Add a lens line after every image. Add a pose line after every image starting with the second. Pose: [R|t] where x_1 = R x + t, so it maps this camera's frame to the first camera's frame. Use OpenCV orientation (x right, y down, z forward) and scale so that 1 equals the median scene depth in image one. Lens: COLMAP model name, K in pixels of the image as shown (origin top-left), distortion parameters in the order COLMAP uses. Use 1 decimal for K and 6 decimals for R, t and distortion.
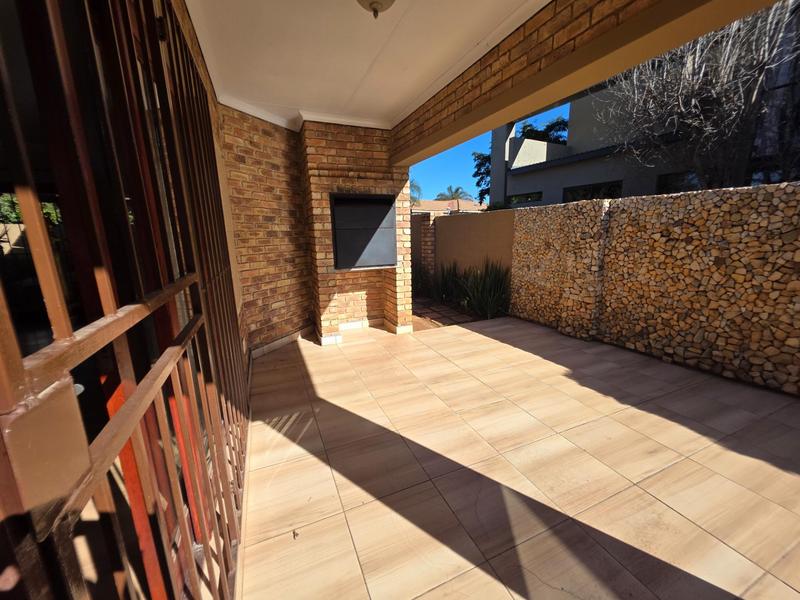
lens RADIAL K [[316.9, 0, 401.3], [0, 316.9, 301.5], [0, 0, 1]] dist [0.002927, -0.000839]
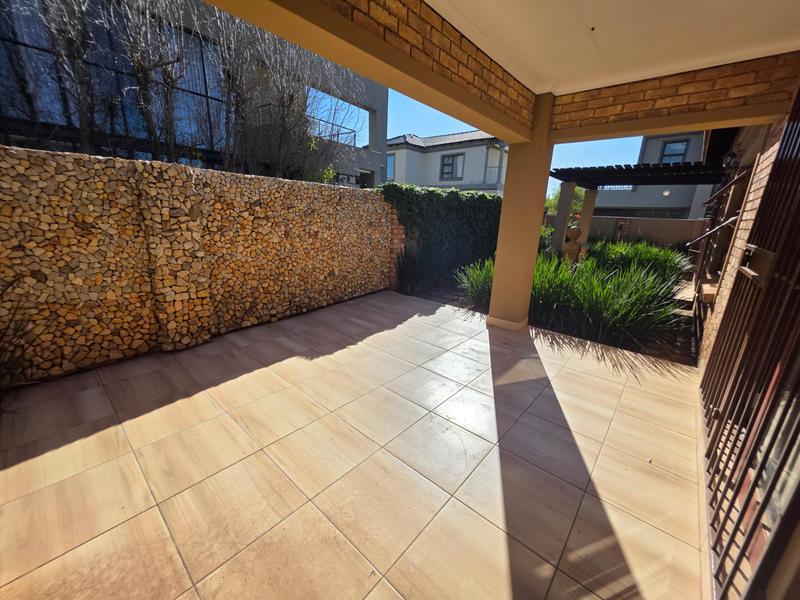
lens RADIAL K [[316.9, 0, 403.0], [0, 316.9, 301.8], [0, 0, 1]] dist [0.002927, -0.000839]
pose [[-0.434823, -0.242108, 0.867359, -0.370129], [0.160863, 0.926805, 0.339345, -0.194977], [-0.886032, 0.287081, -0.364050, 0.929387]]
